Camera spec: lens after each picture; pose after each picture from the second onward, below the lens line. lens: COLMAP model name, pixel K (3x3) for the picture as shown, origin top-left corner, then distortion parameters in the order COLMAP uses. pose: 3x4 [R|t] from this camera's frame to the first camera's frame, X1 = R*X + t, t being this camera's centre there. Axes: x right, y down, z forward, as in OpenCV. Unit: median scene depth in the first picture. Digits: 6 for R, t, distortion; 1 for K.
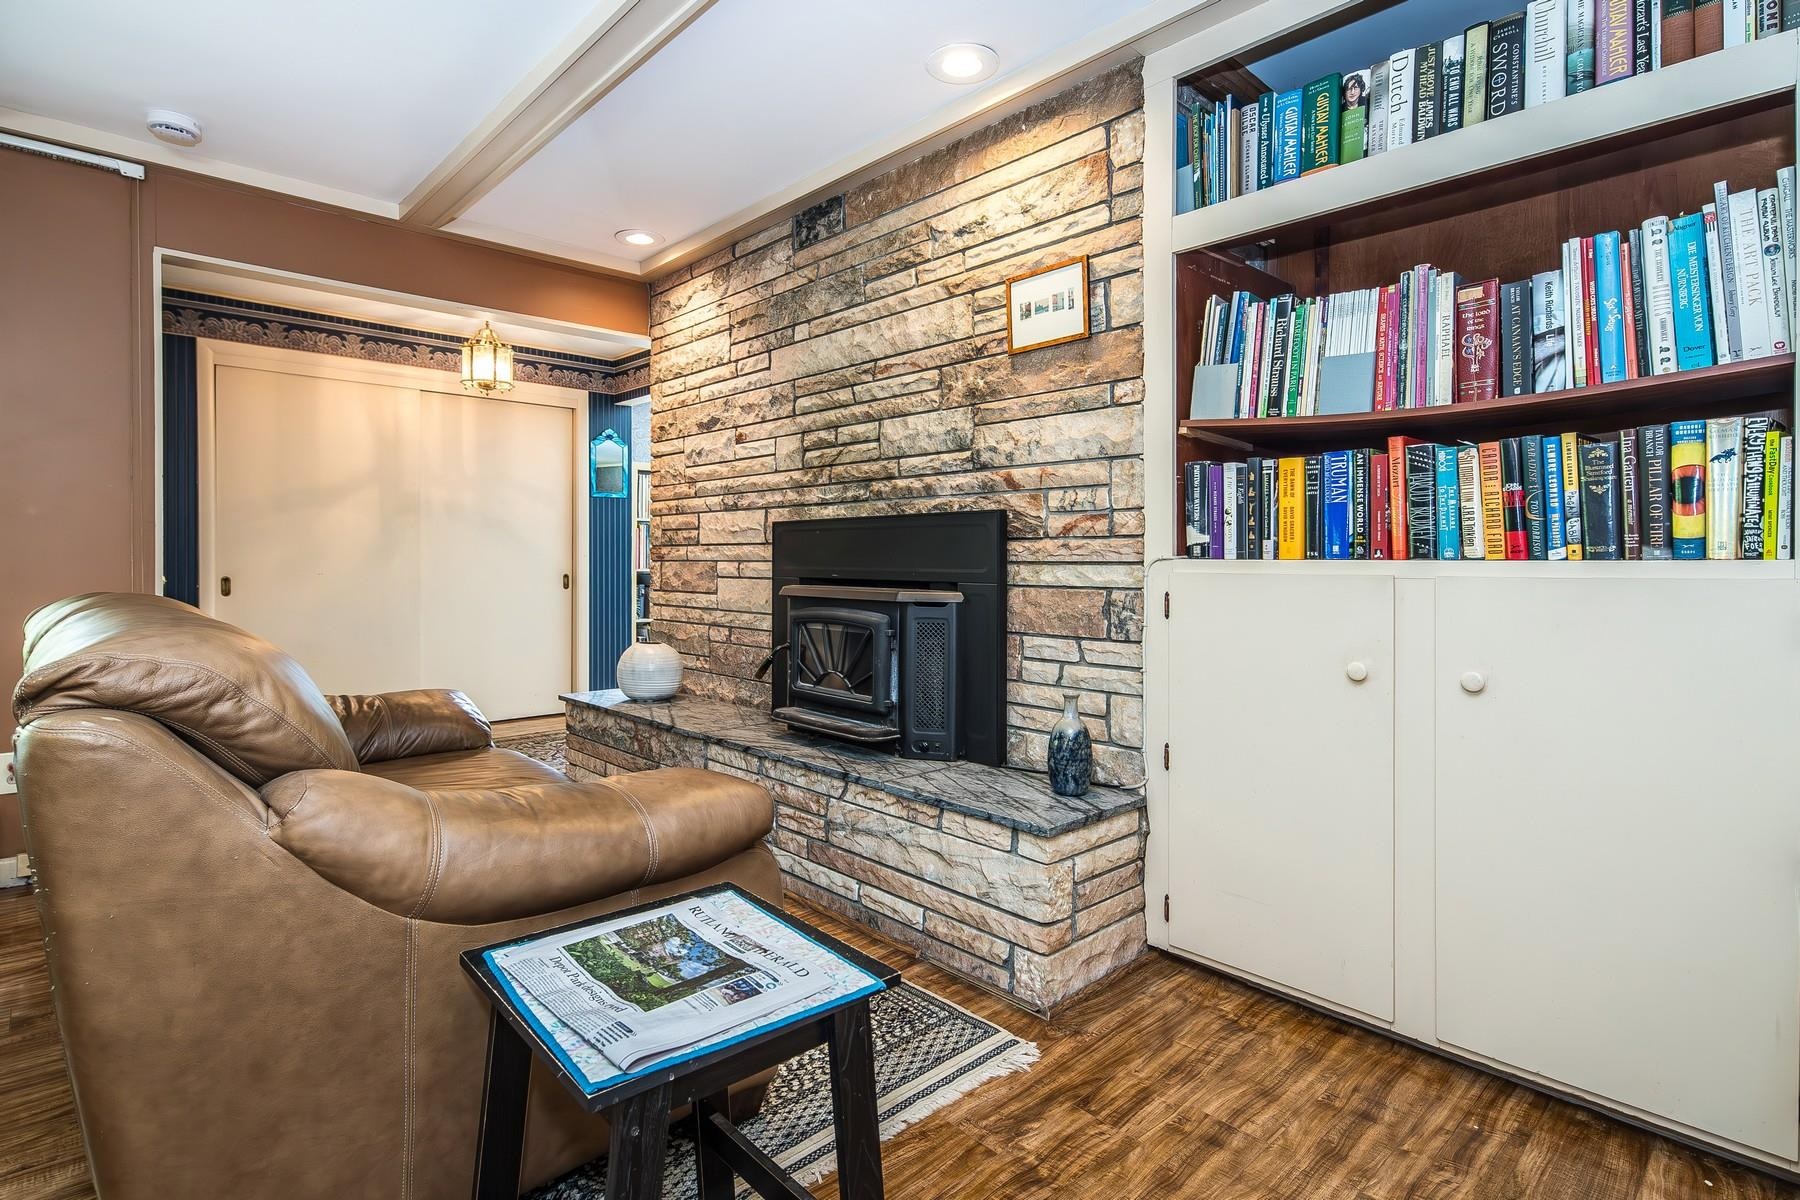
lens RADIAL K [[914.4, 0, 907.7], [0, 914.4, 558.5], [0, 0, 1]] dist [0.001808, 0.002432]
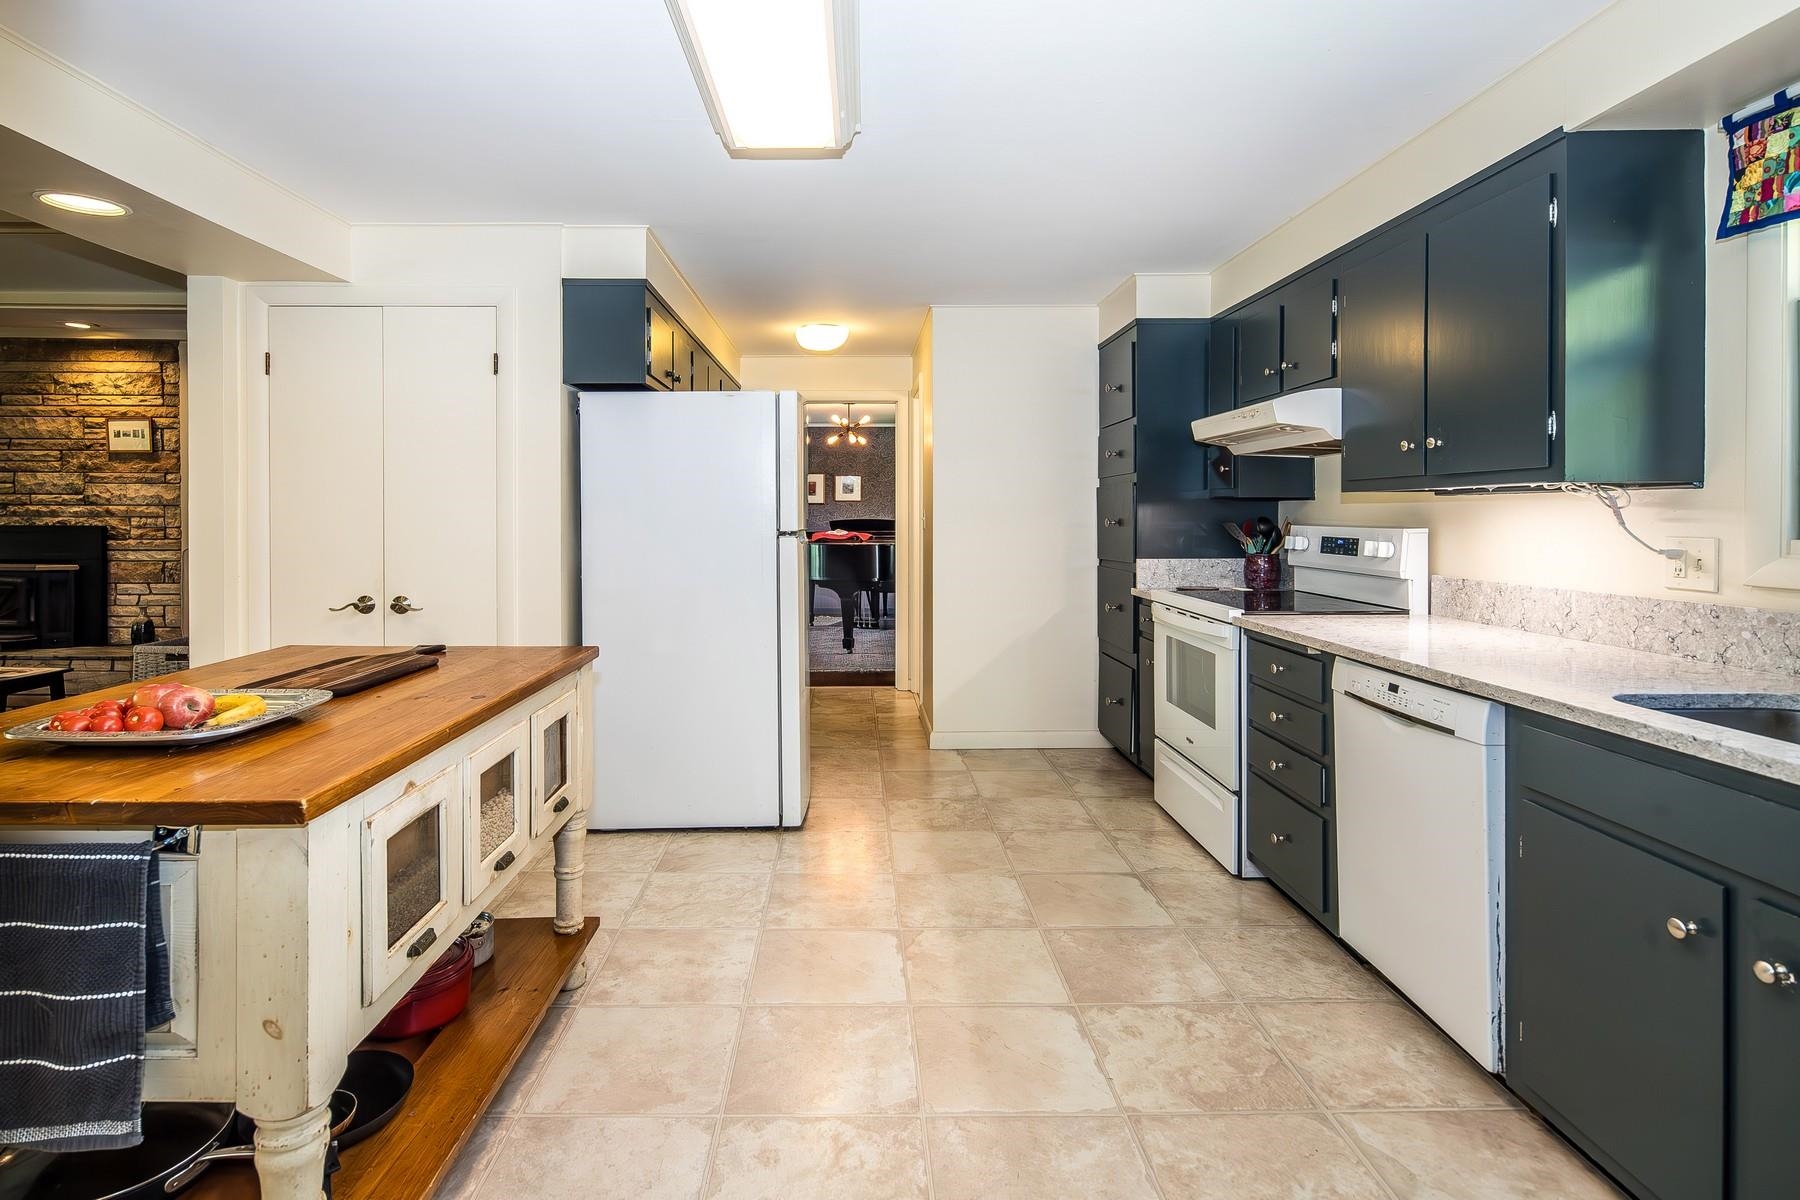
lens RADIAL K [[881.3, 0, 872.9], [0, 881.3, 526.6], [0, 0, 1]] dist [-0.002491, 0.000133]
pose [[0.677764, -0.009268, 0.735221, -0.190893], [-0.000660, 0.999912, 0.013214, -0.079955], [-0.735279, -0.009441, 0.677699, -1.724445]]
